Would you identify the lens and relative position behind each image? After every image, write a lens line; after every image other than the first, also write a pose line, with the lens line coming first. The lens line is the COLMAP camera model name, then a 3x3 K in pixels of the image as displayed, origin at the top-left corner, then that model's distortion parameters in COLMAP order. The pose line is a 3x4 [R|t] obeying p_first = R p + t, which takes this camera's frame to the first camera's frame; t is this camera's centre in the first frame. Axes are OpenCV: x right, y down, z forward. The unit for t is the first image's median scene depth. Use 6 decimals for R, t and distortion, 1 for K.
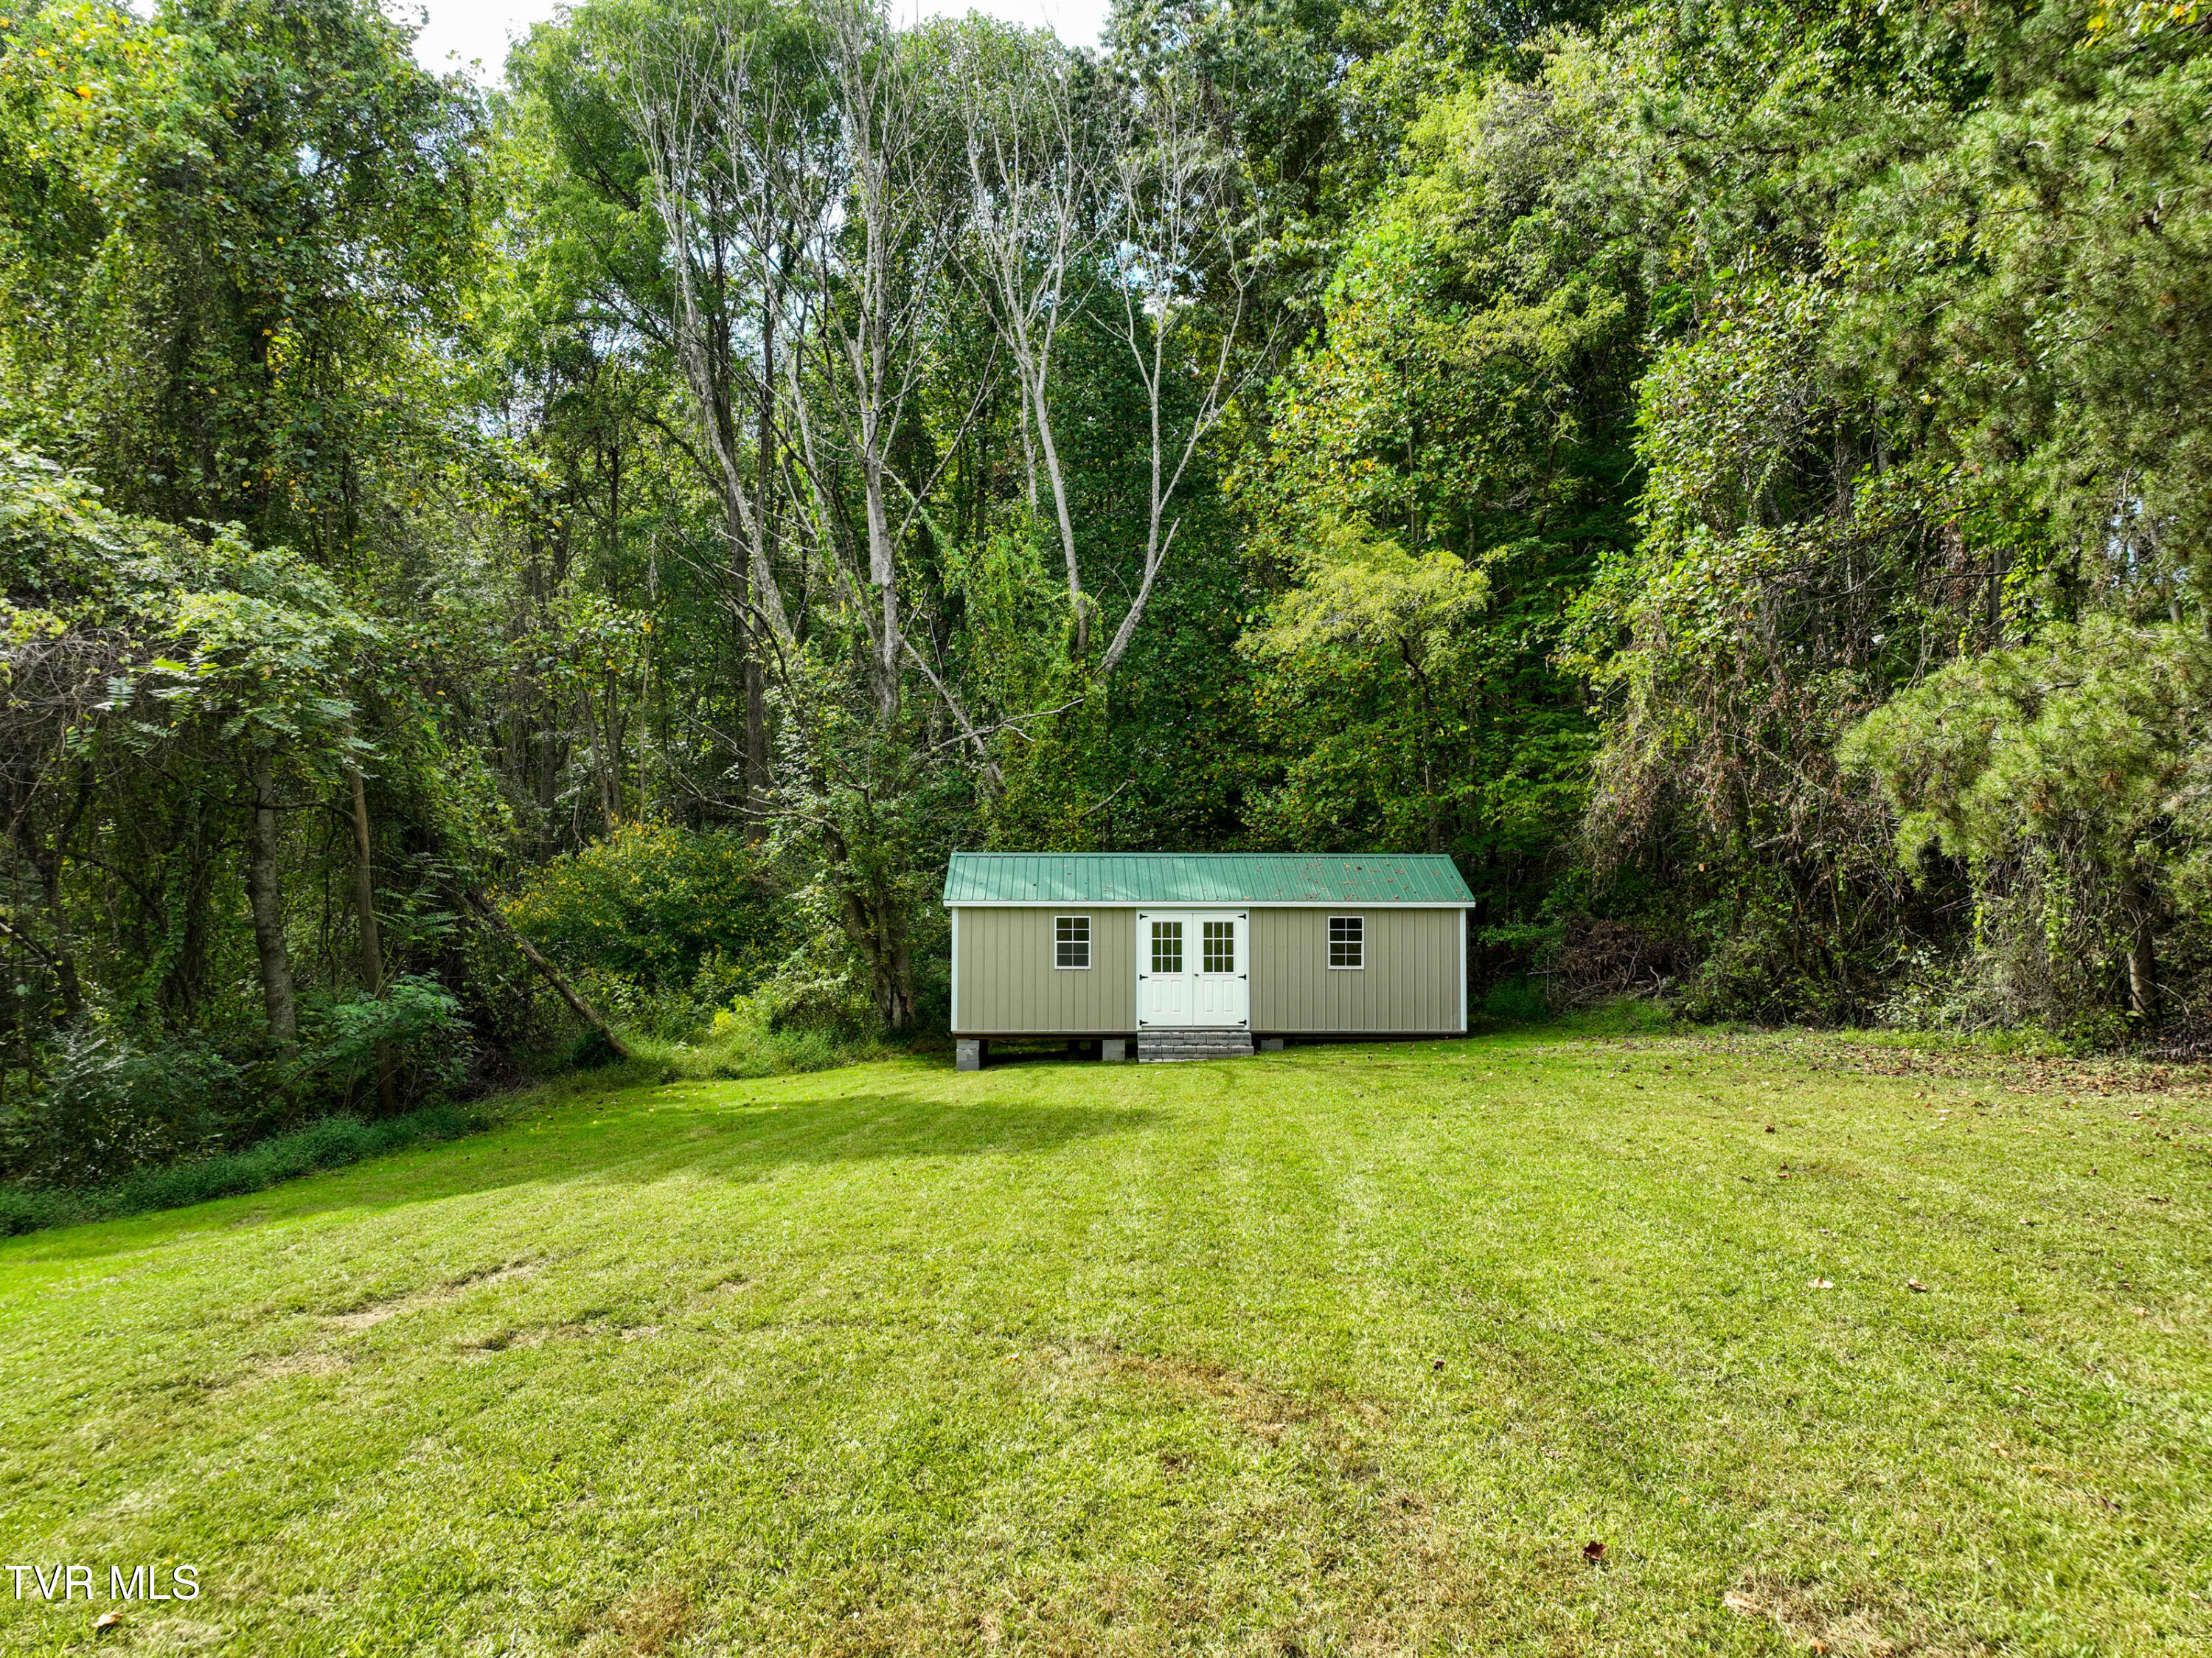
lens RADIAL K [[1556.5, 0, 1113.7], [0, 1556.5, 816.2], [0, 0, 1]] dist [-0.002192, 0.021533]
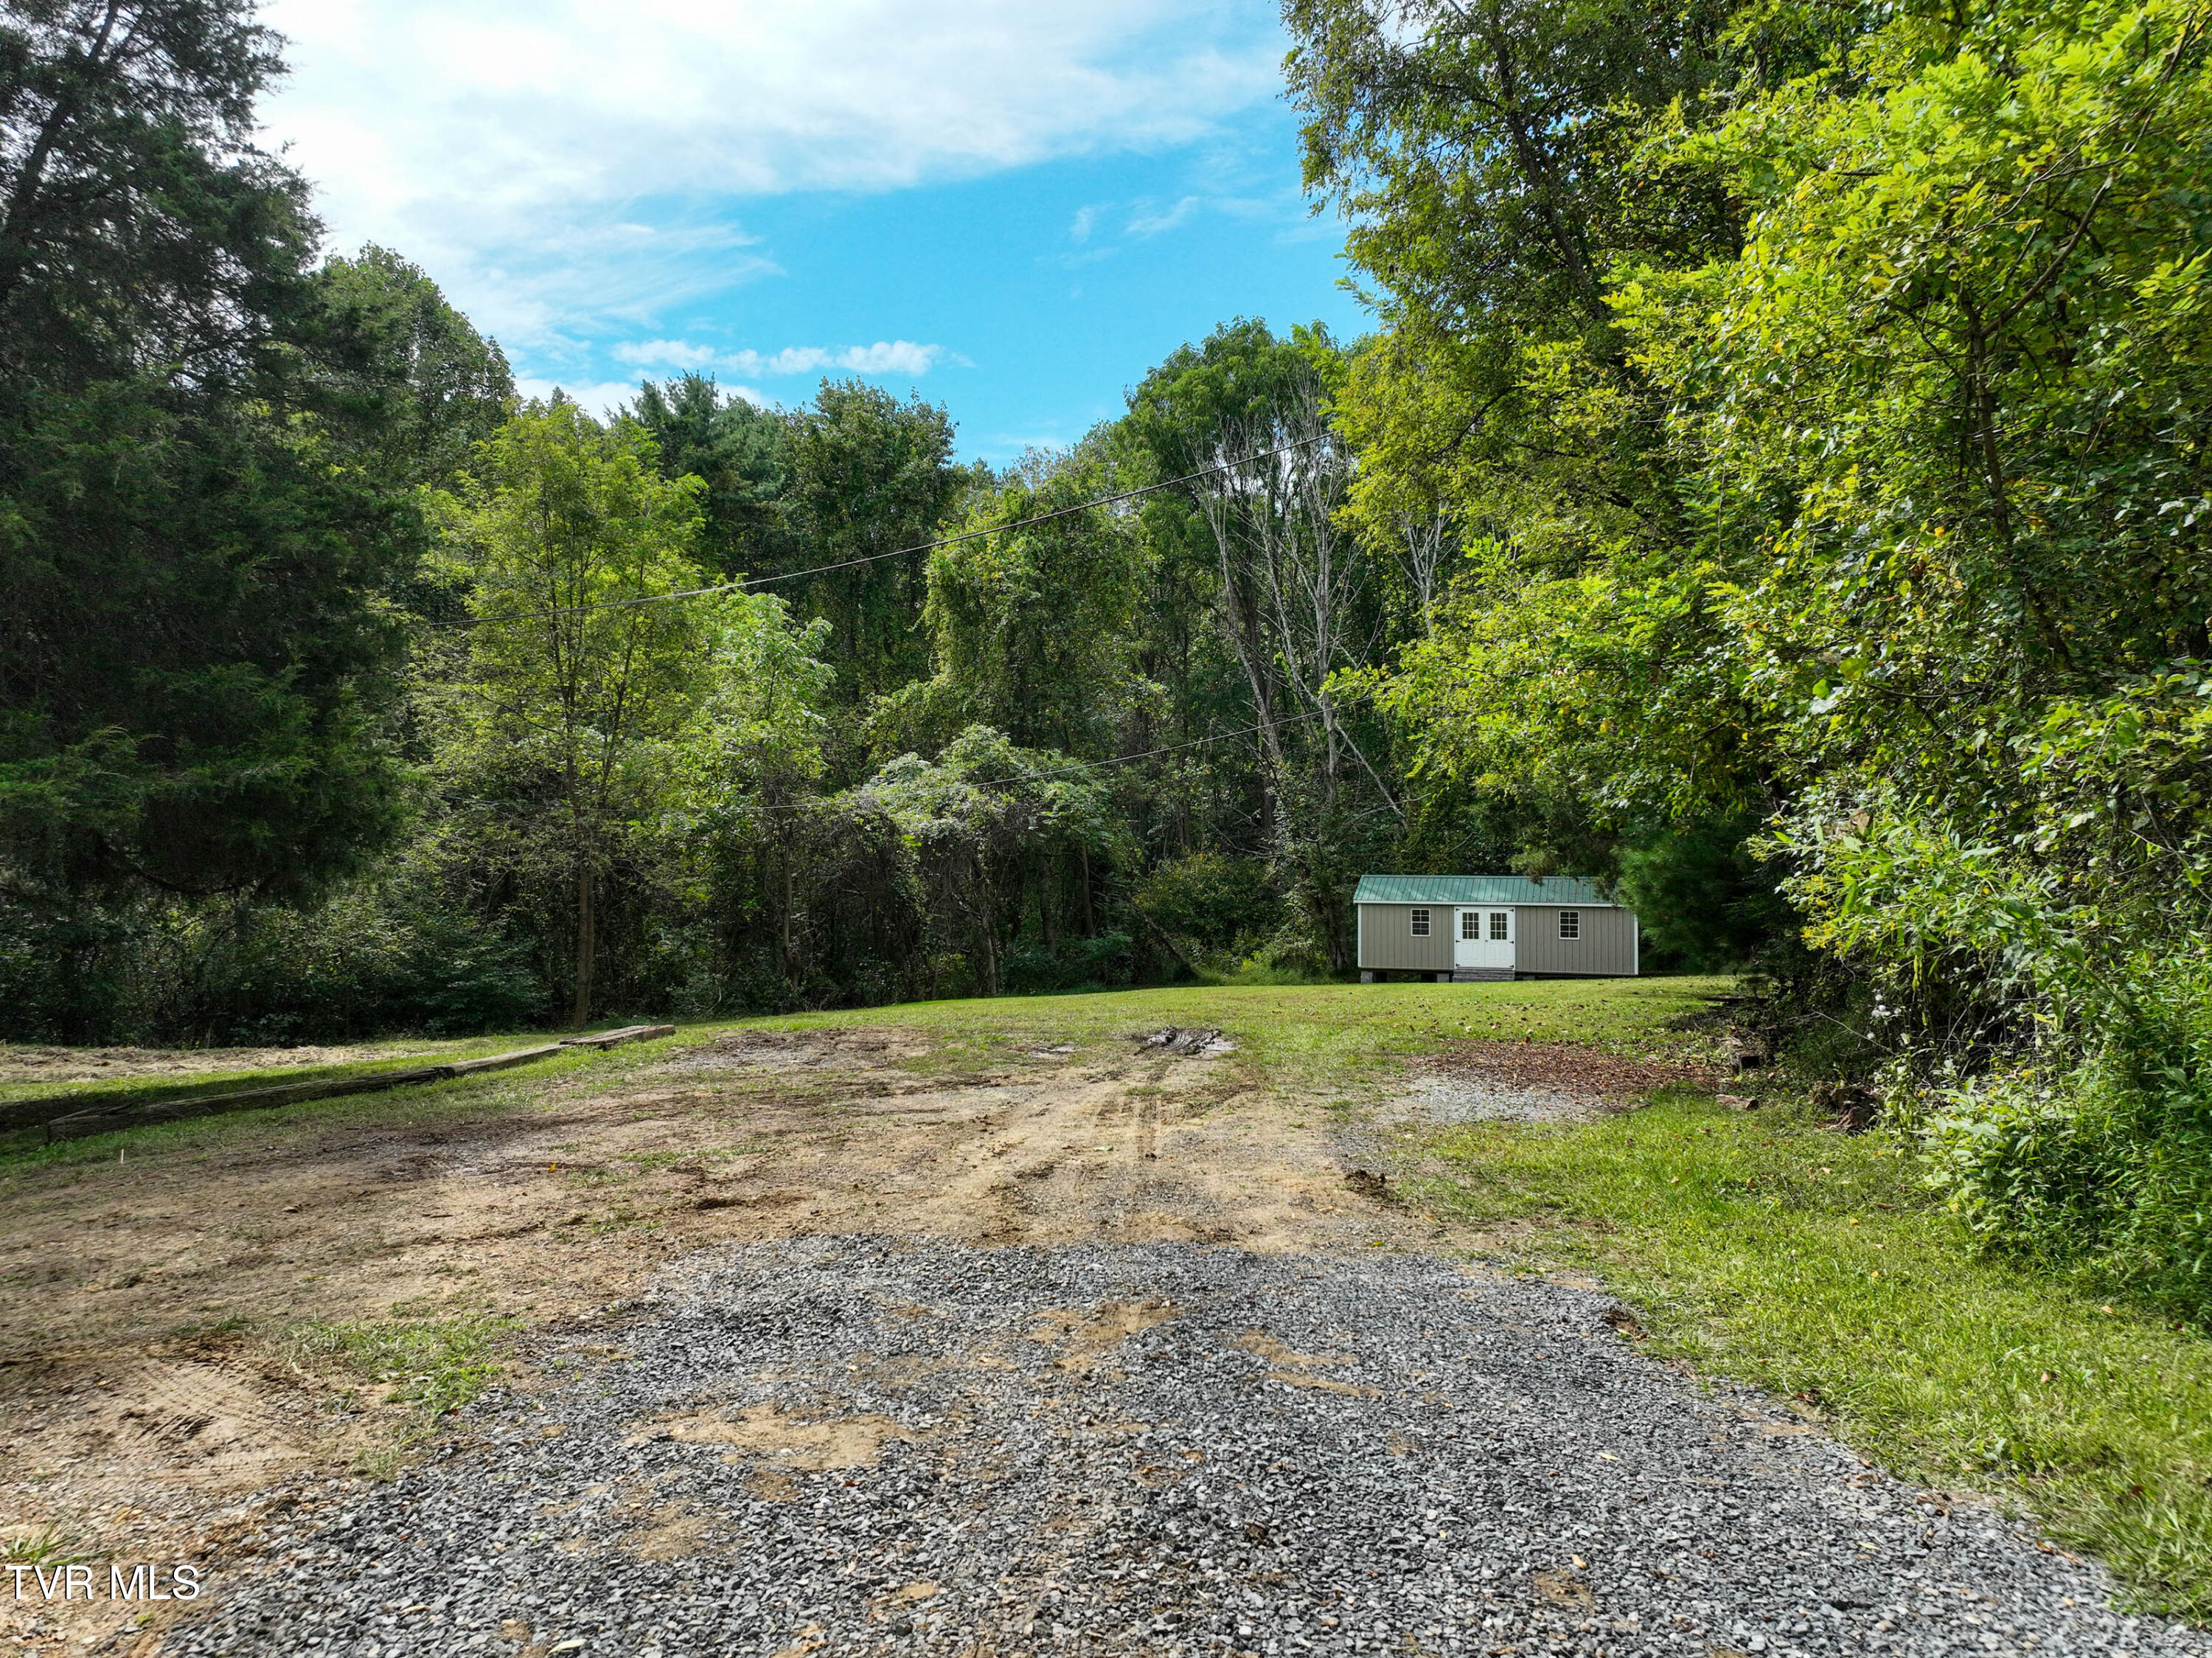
lens RADIAL K [[1556.5, 0, 1104.6], [0, 1556.5, 825.8], [0, 0, 1]] dist [-0.002192, 0.021533]
pose [[0.939852, -0.005002, -0.341547, 0.264229], [0.007072, 0.999963, 0.004815, -0.050492], [0.341510, -0.006941, 0.939853, -0.942916]]
